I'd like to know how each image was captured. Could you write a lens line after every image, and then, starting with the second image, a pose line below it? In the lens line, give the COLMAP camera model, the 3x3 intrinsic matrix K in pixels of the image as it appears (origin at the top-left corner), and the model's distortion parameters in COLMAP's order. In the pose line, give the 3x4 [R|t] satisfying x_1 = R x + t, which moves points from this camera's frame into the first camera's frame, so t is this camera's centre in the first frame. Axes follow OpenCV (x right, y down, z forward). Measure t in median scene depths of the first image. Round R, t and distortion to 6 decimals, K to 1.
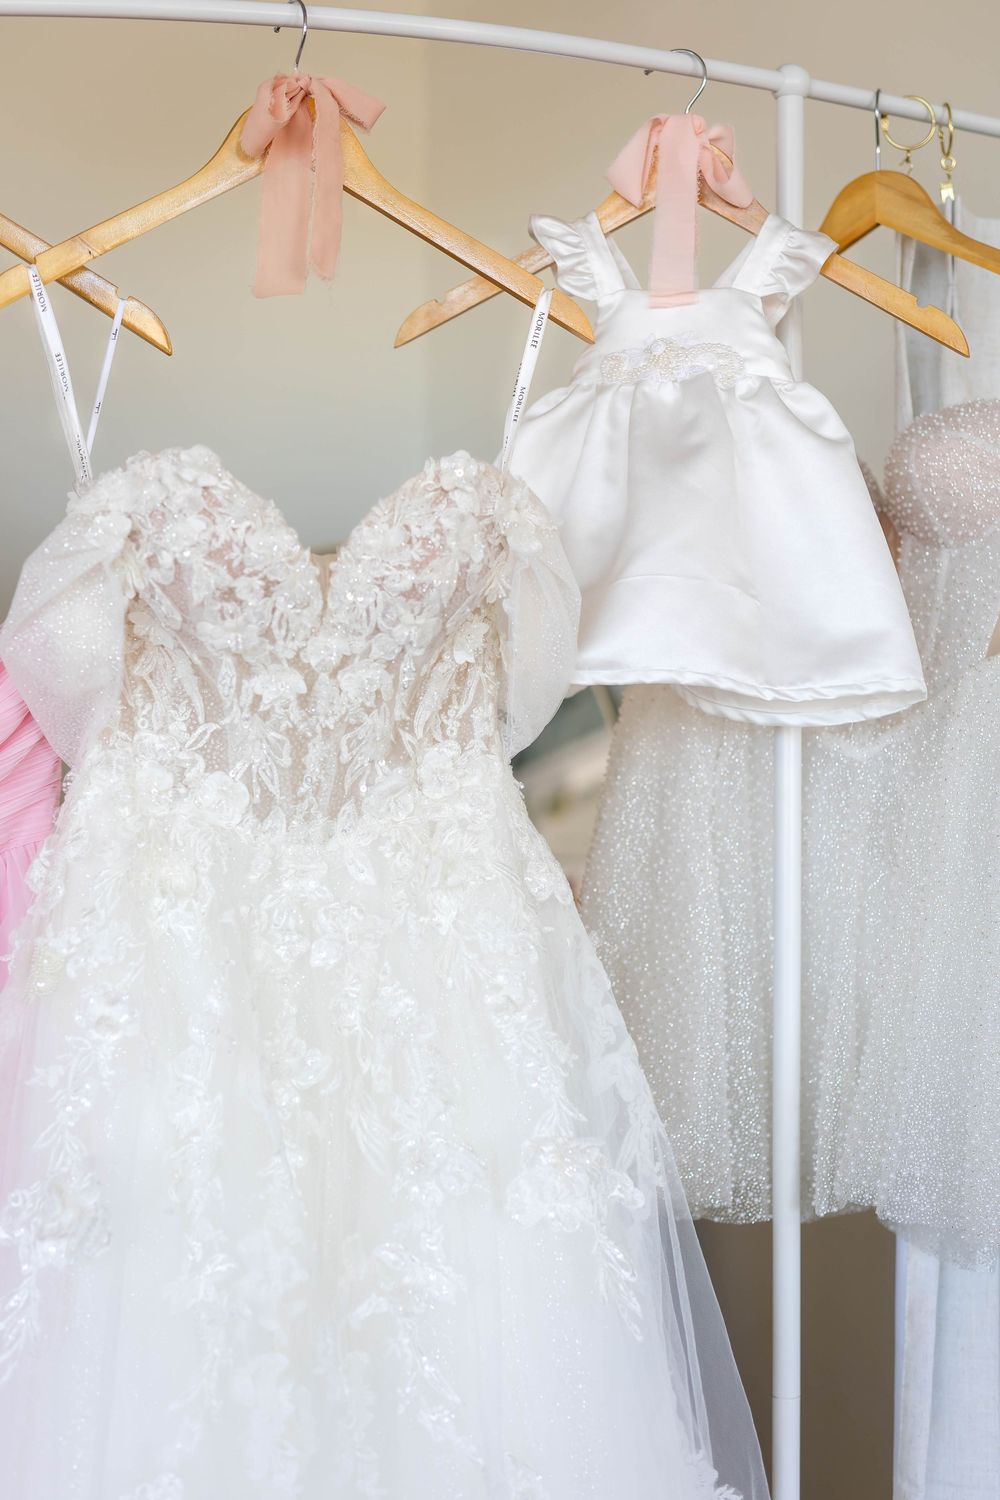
lens RADIAL K [[2065.8, 0, 500.0], [0, 2065.8, 750.0], [0, 0, 1]] dist [0.023199, 0.046695]
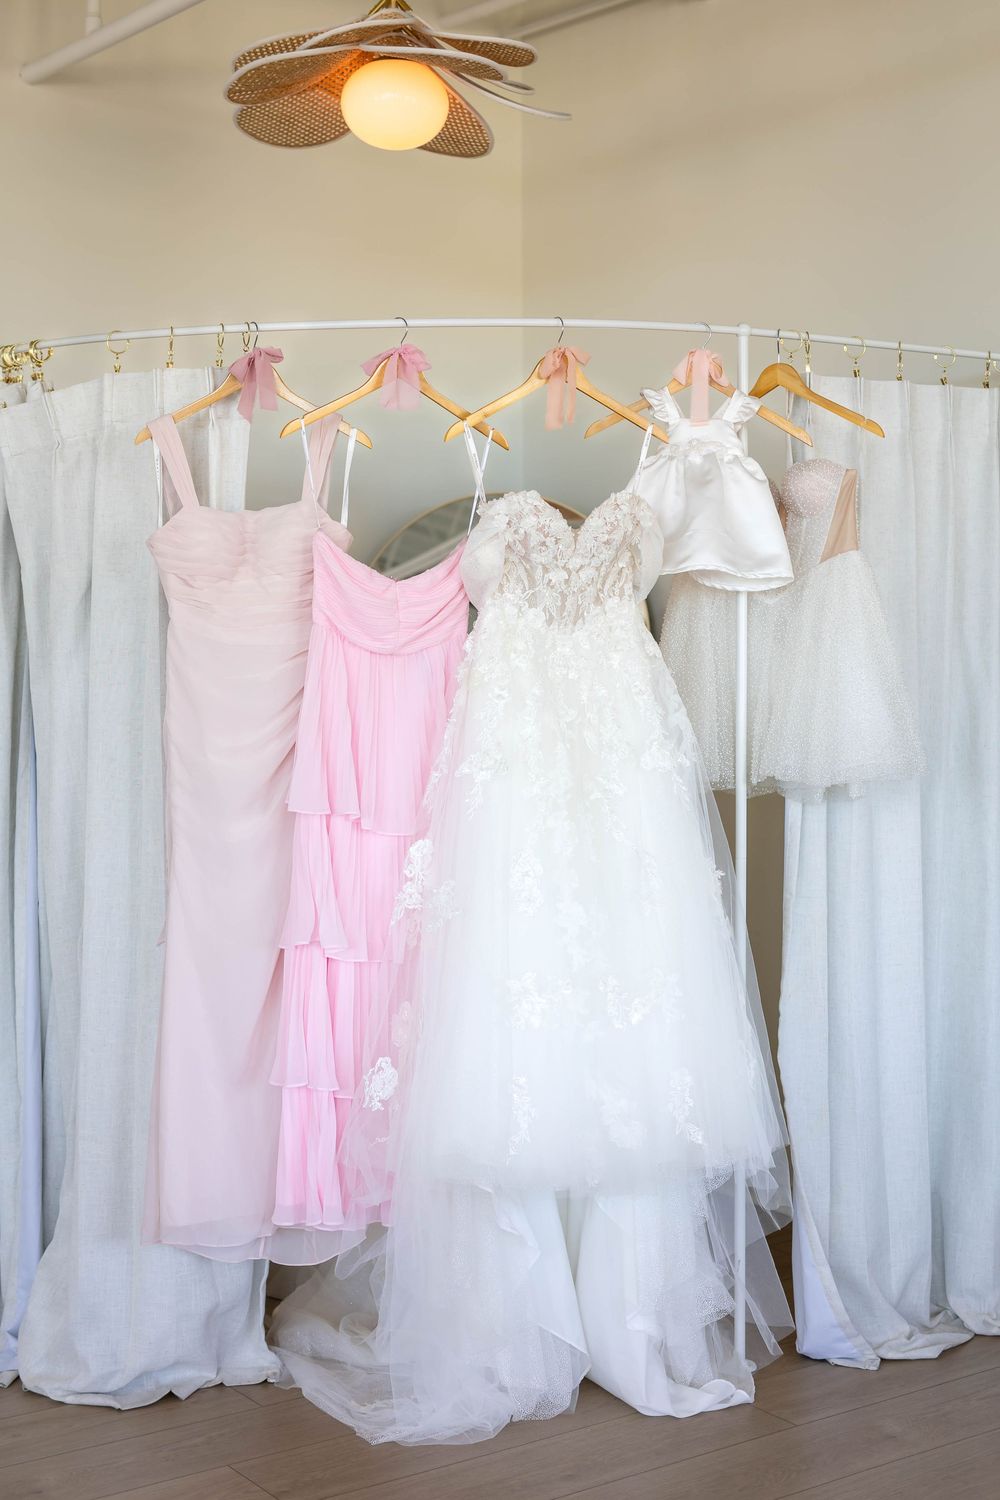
lens RADIAL K [[2065.8, 0, 500.0], [0, 2065.8, 750.0], [0, 0, 1]] dist [0.023199, 0.046695]
pose [[0.999668, -0.006531, 0.024942, -0.244755], [0.005058, 0.998265, 0.058659, 0.036825], [-0.025282, -0.058514, 0.997966, -1.693029]]
